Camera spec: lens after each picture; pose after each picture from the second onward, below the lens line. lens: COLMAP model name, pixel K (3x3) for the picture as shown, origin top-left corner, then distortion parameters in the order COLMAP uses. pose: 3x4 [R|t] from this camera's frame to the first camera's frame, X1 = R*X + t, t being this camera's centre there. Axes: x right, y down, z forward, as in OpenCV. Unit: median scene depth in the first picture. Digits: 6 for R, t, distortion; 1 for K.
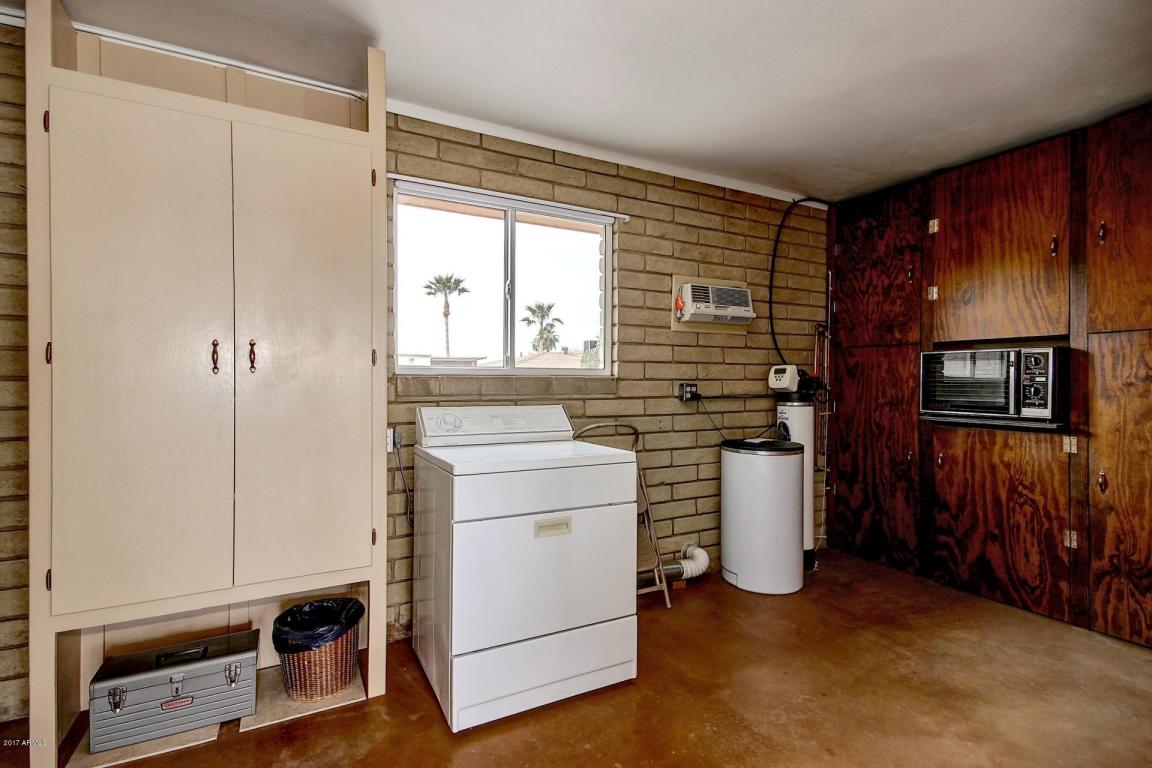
lens RADIAL K [[532.4, 0, 567.6], [0, 532.4, 382.6], [0, 0, 1]] dist [0.015843, -0.014201]
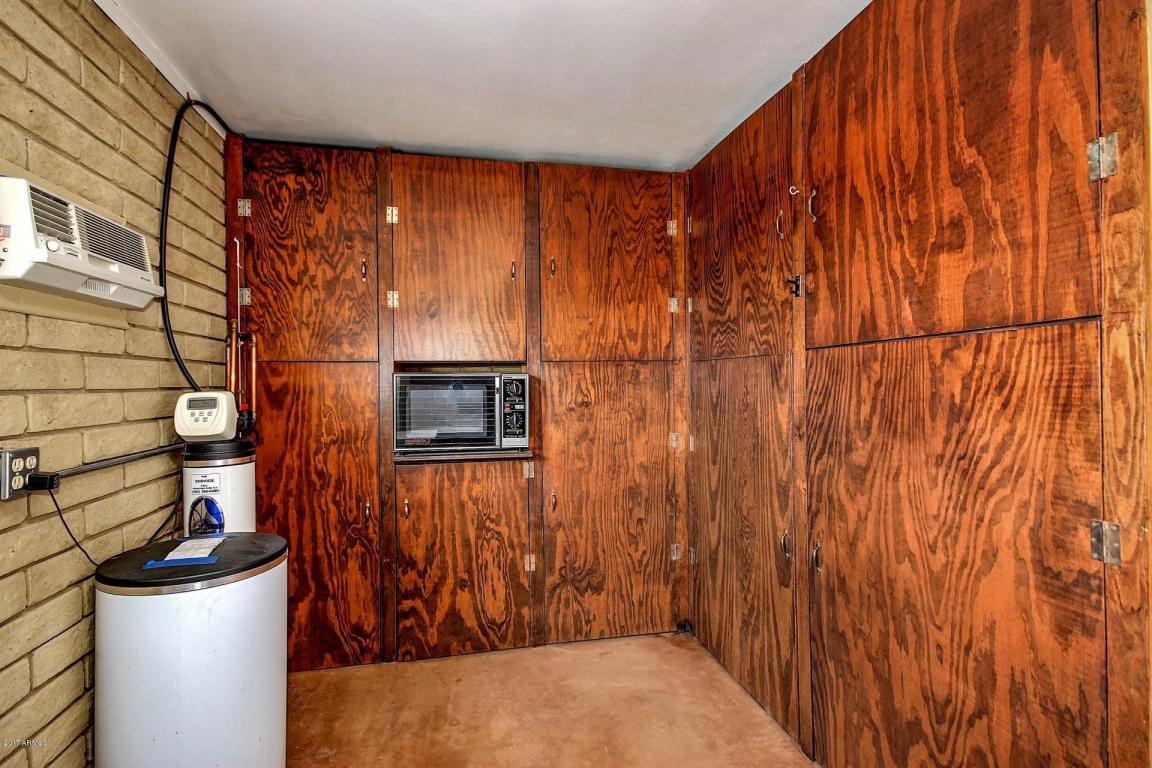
lens RADIAL K [[557.9, 0, 576.0], [0, 557.9, 384.0], [0, 0, 1]] dist [0.004840, -0.000031]
pose [[0.260239, -0.004498, 0.965534, -0.048210], [0.014119, 0.999900, 0.000853, -0.039461], [-0.965441, 0.013411, 0.260277, 0.538178]]
